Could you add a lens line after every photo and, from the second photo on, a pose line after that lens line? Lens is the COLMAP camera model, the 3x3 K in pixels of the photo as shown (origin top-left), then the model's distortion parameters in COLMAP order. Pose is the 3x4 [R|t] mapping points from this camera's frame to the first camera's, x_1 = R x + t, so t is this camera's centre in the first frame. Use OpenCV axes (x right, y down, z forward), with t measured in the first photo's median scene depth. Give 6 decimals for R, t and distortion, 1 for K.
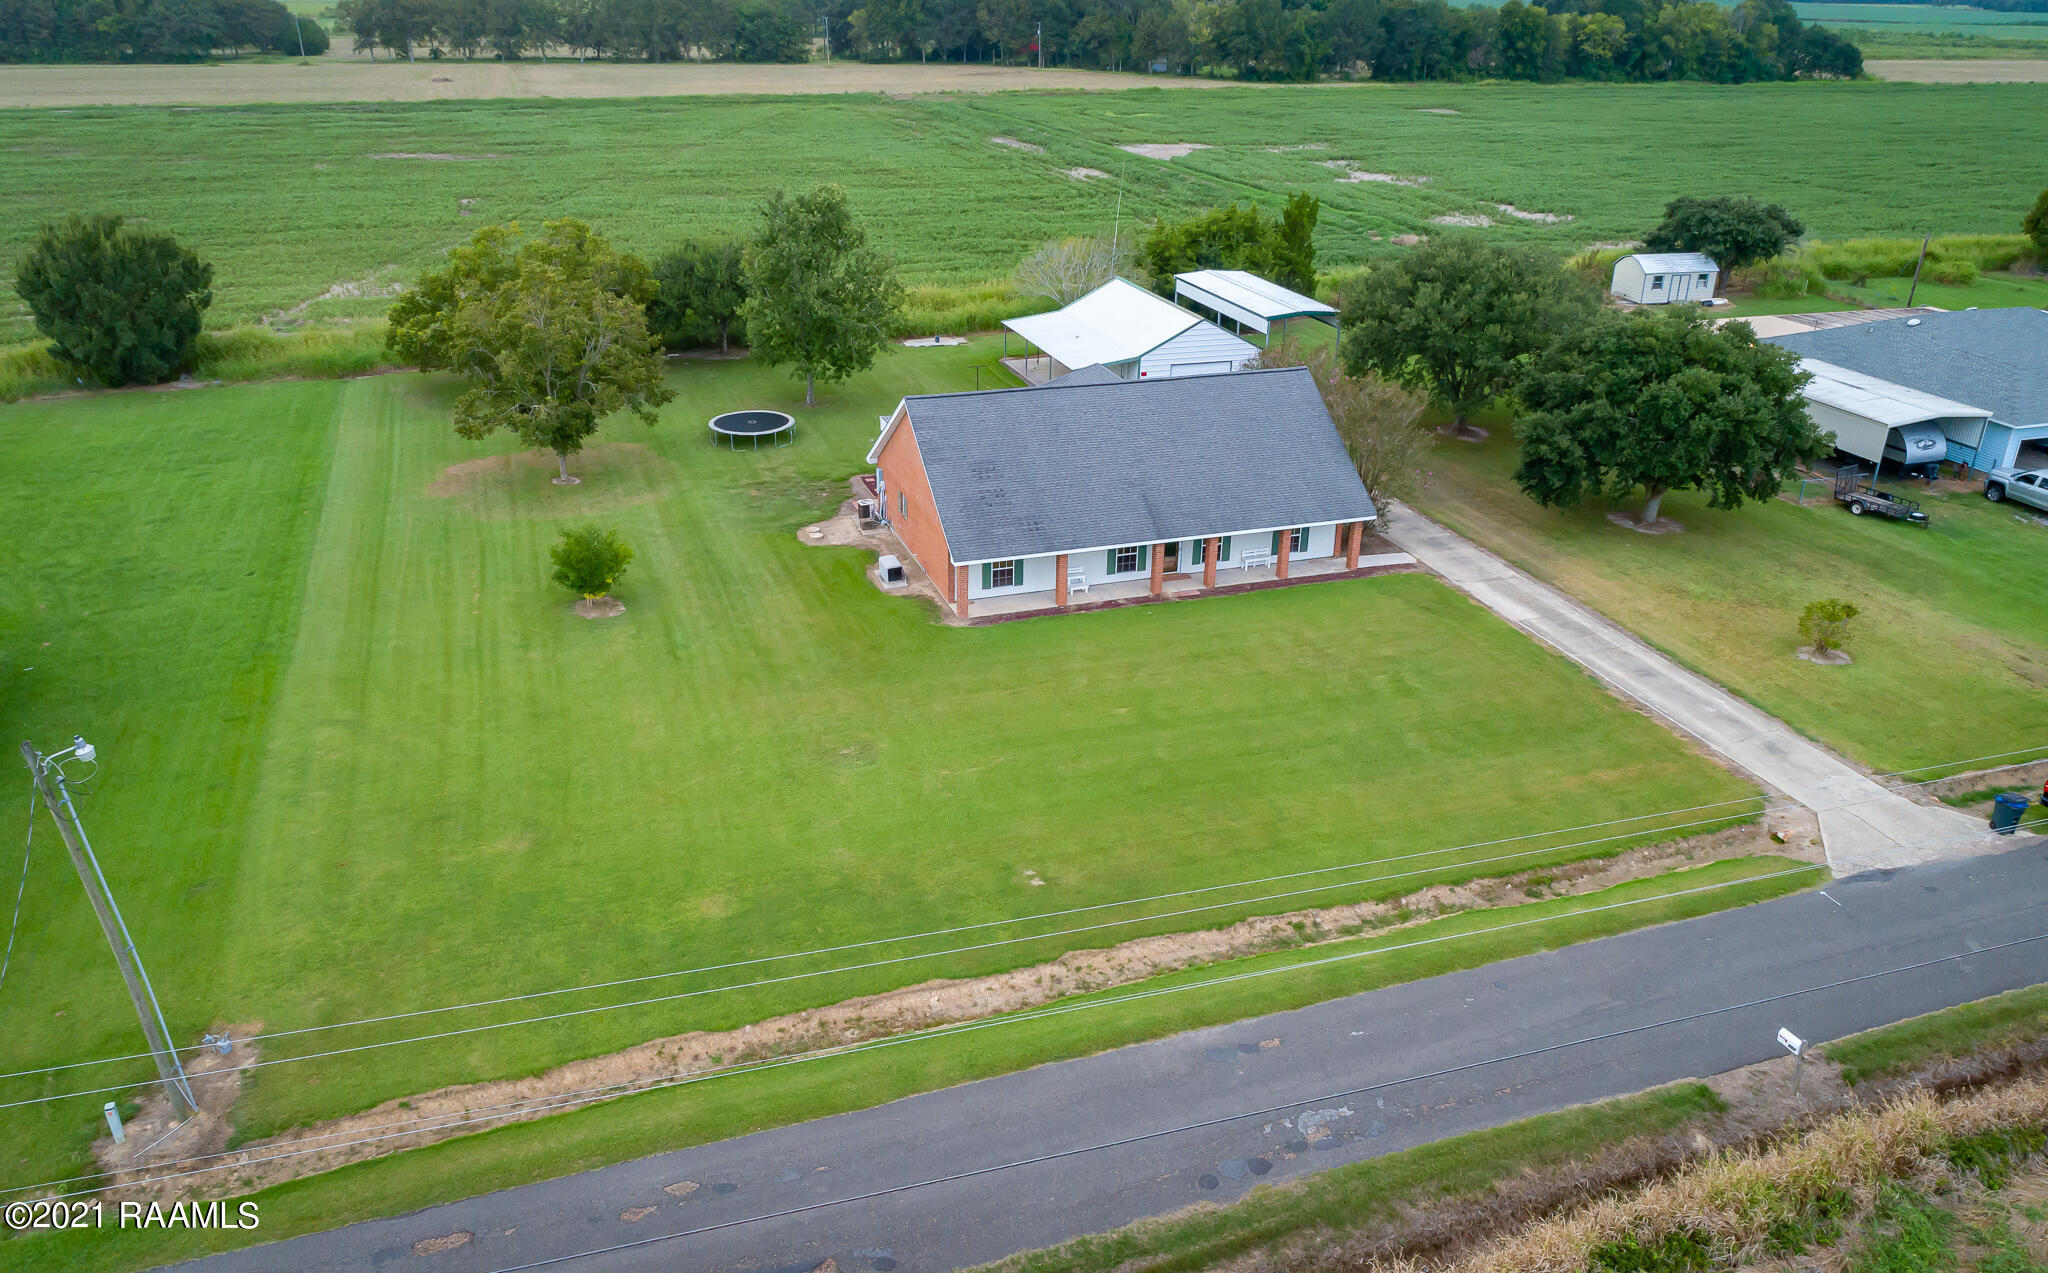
lens RADIAL K [[1541.3, 0, 1024.0], [0, 1541.3, 636.5], [0, 0, 1]] dist [-0.012032, -0.004181]
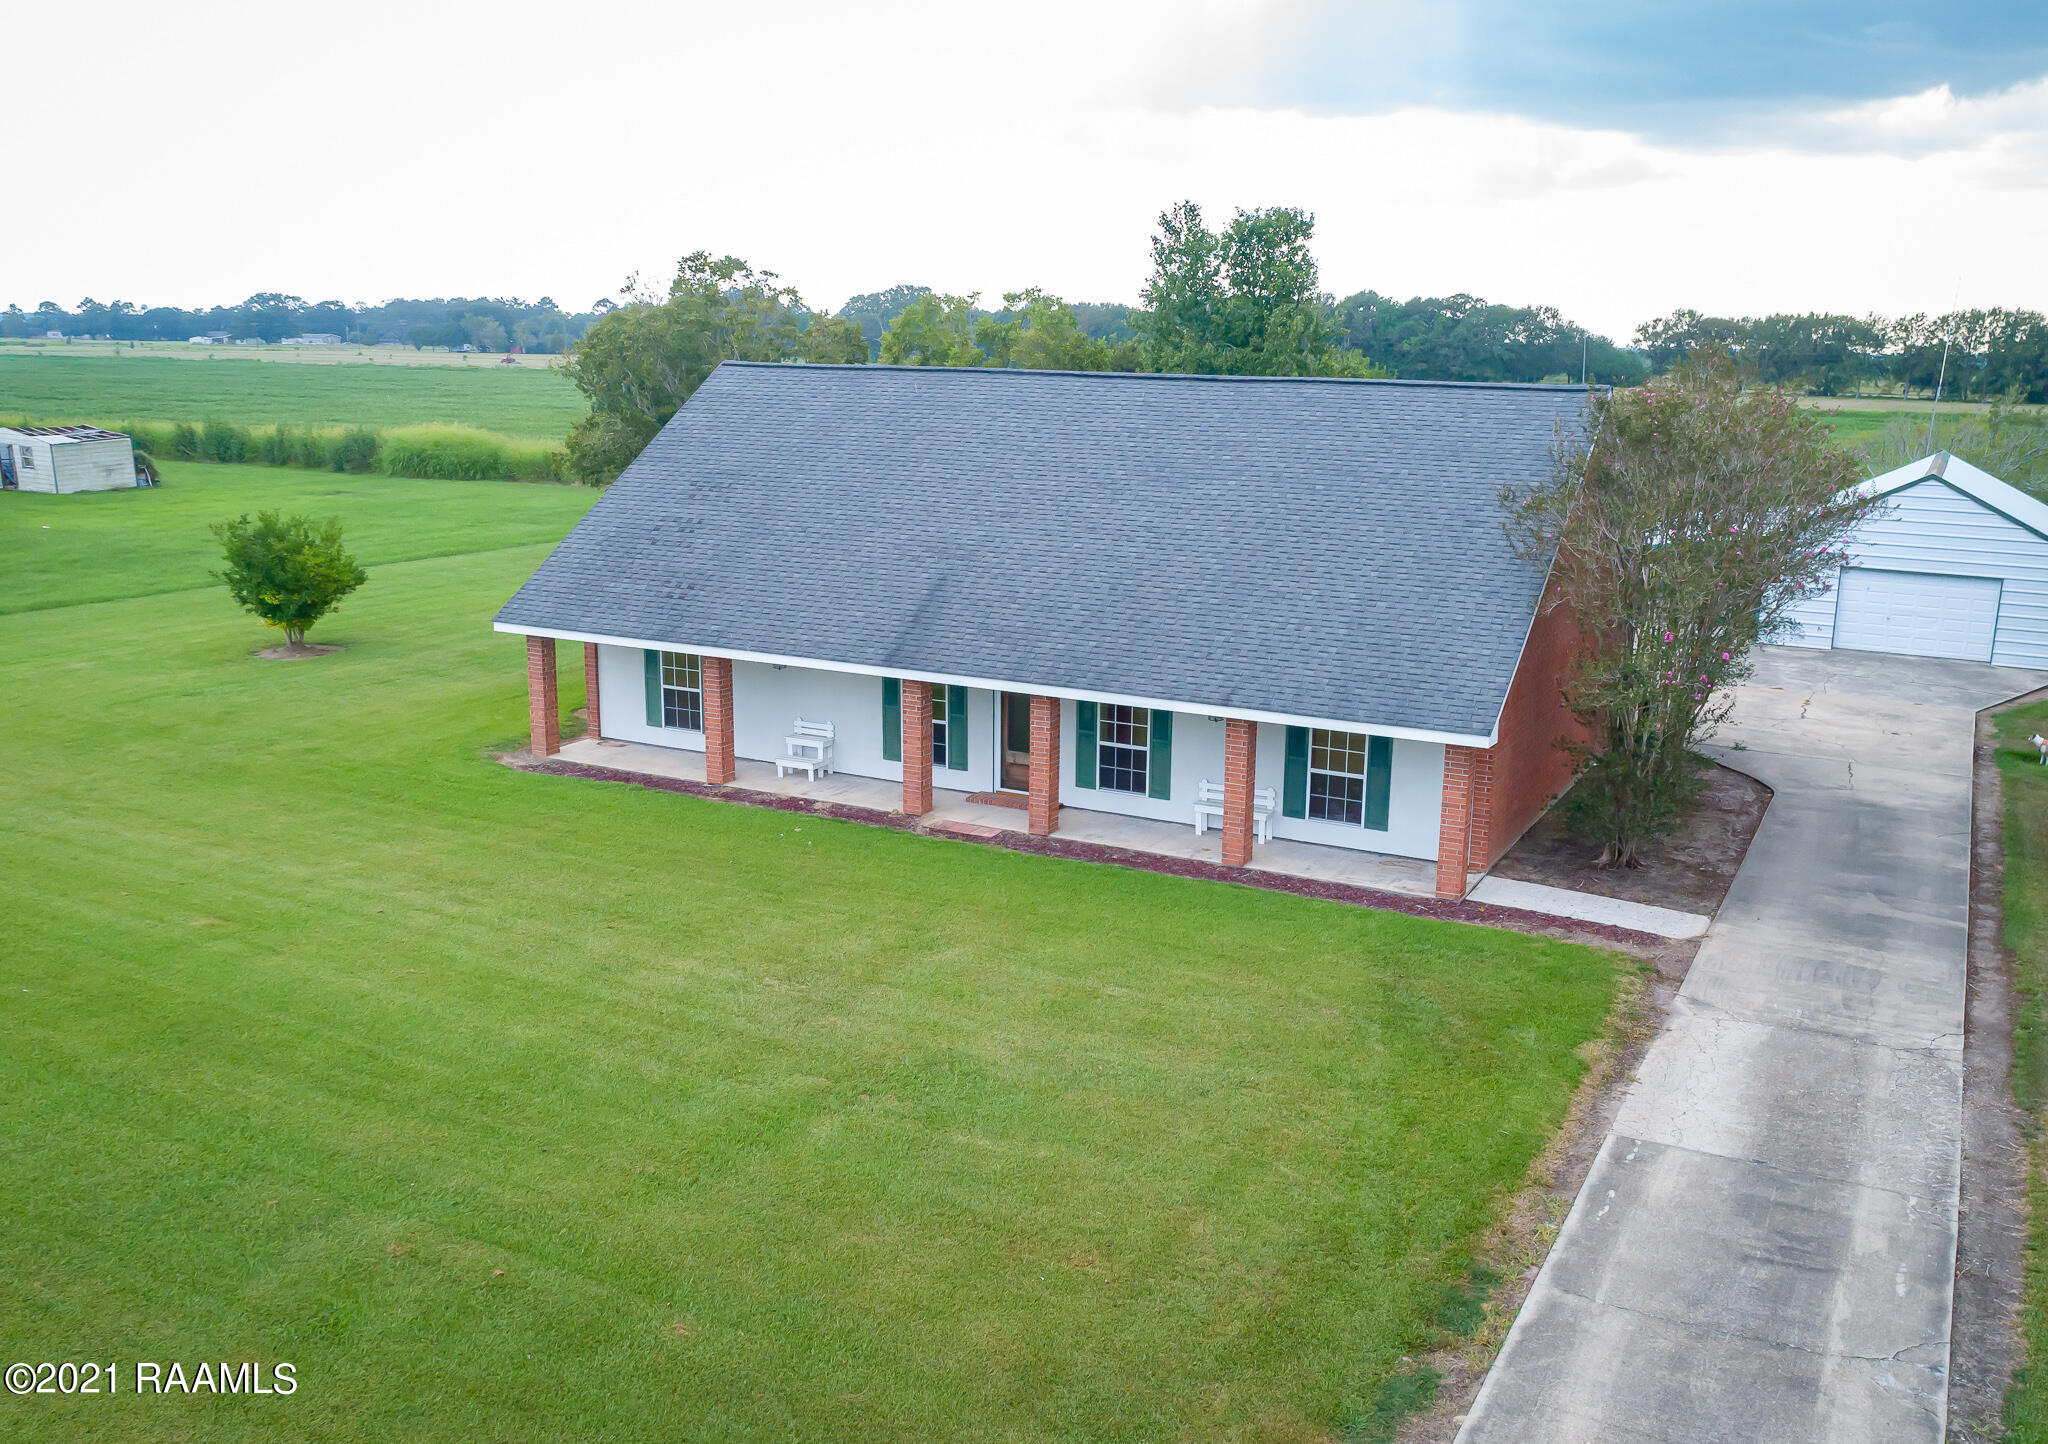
lens RADIAL K [[1763.8, 0, 1085.2], [0, 1763.8, 719.2], [0, 0, 1]] dist [-0.012025, 0.004123]
pose [[0.699332, 0.153295, -0.698166, 0.429376], [-0.300519, 0.949271, -0.092591, -0.021329], [0.648555, 0.274564, 0.709924, 0.672488]]
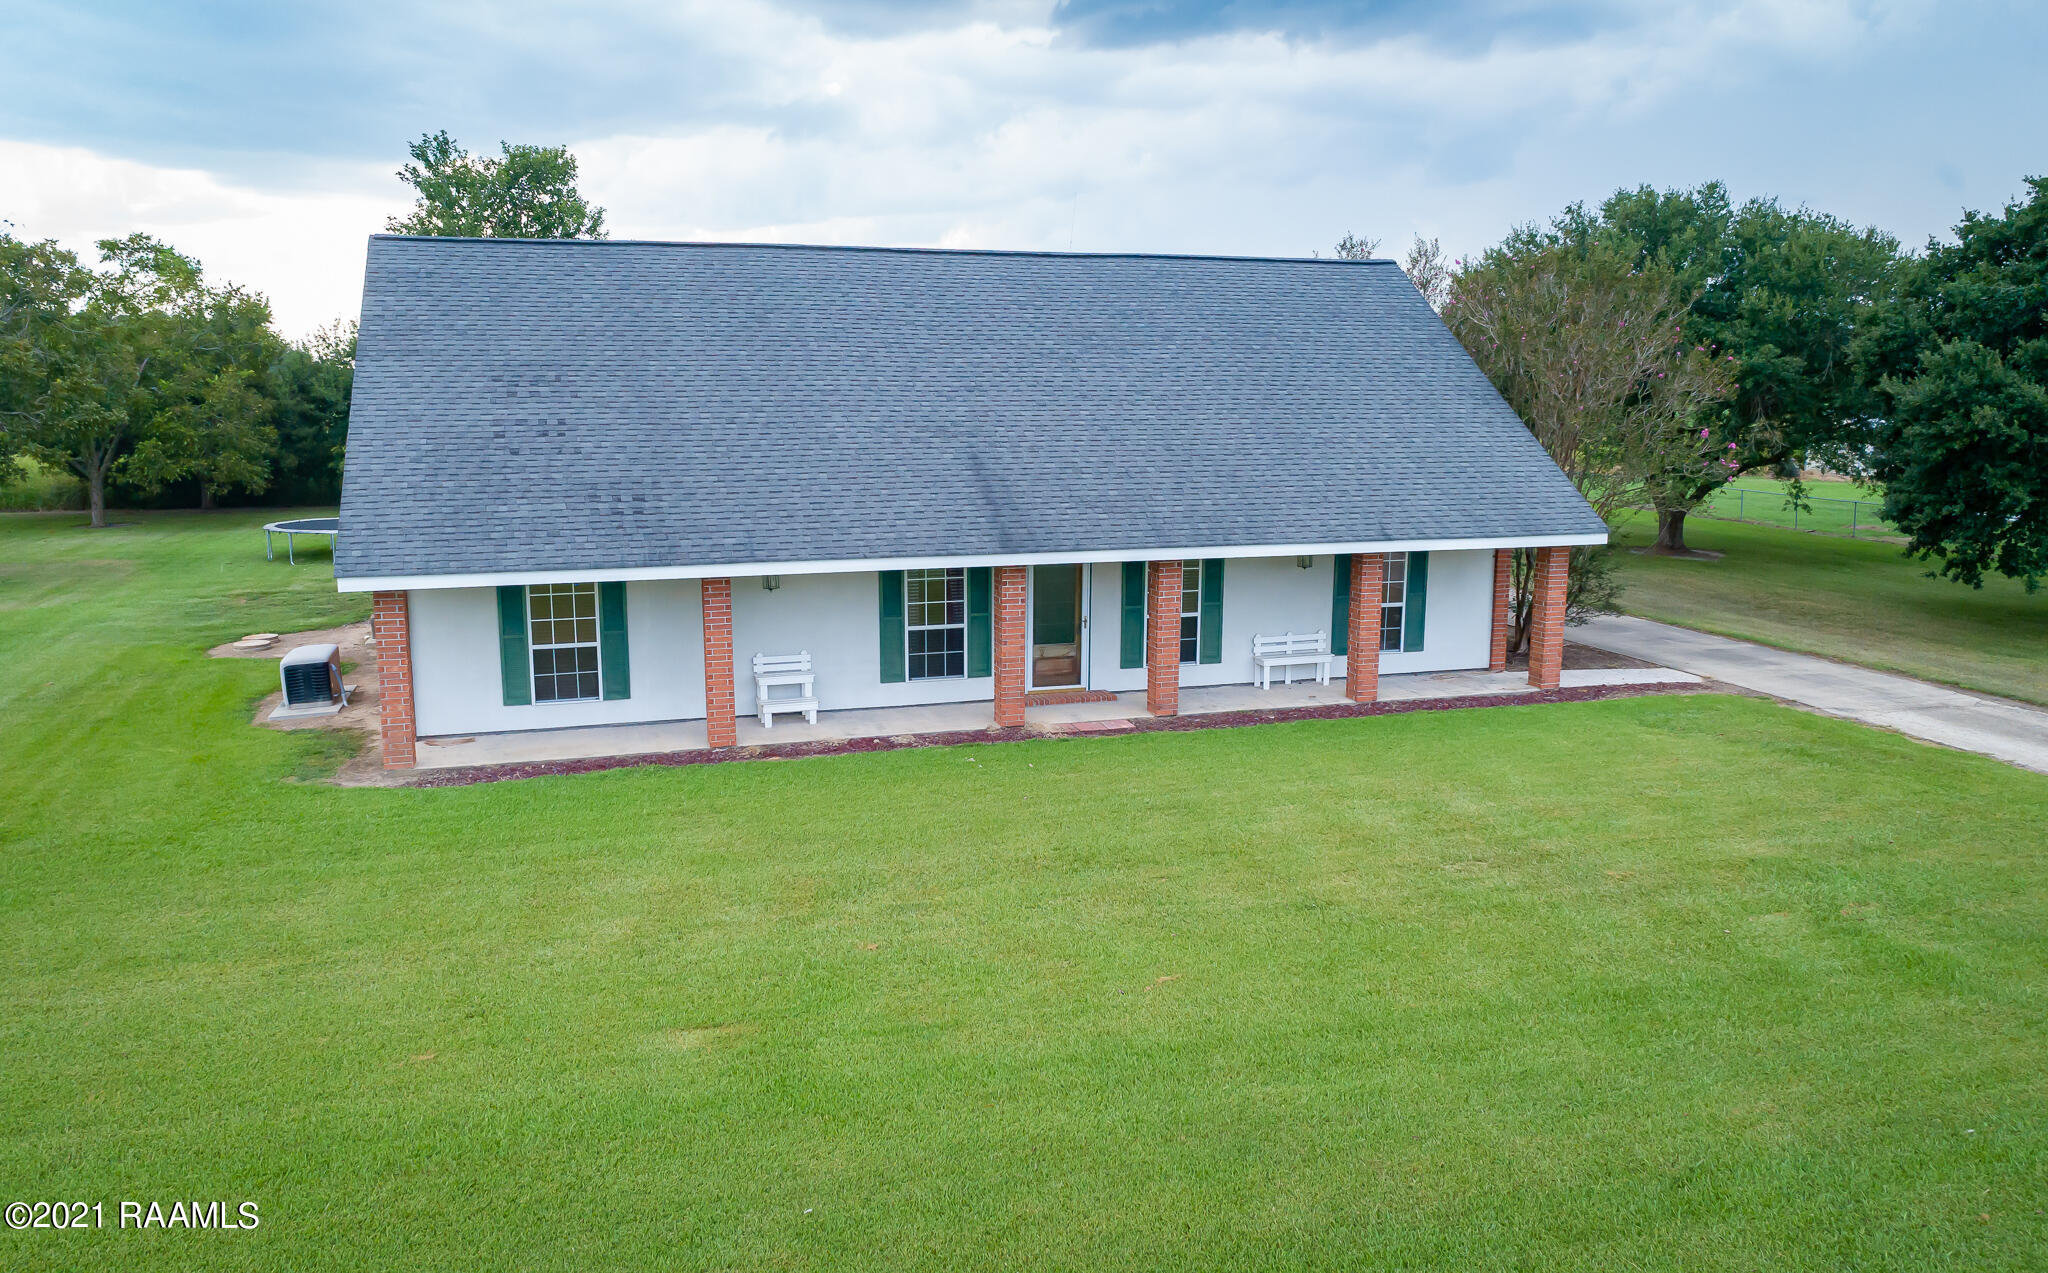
lens RADIAL K [[1530.3, 0, 1038.8], [0, 1530.3, 636.5], [0, 0, 1]] dist [-0.012282, 0.008197]
pose [[0.999583, -0.004694, -0.028503, 0.100142], [-0.002455, 0.969337, -0.245722, 0.037690], [0.028782, 0.245690, 0.968921, 0.637828]]
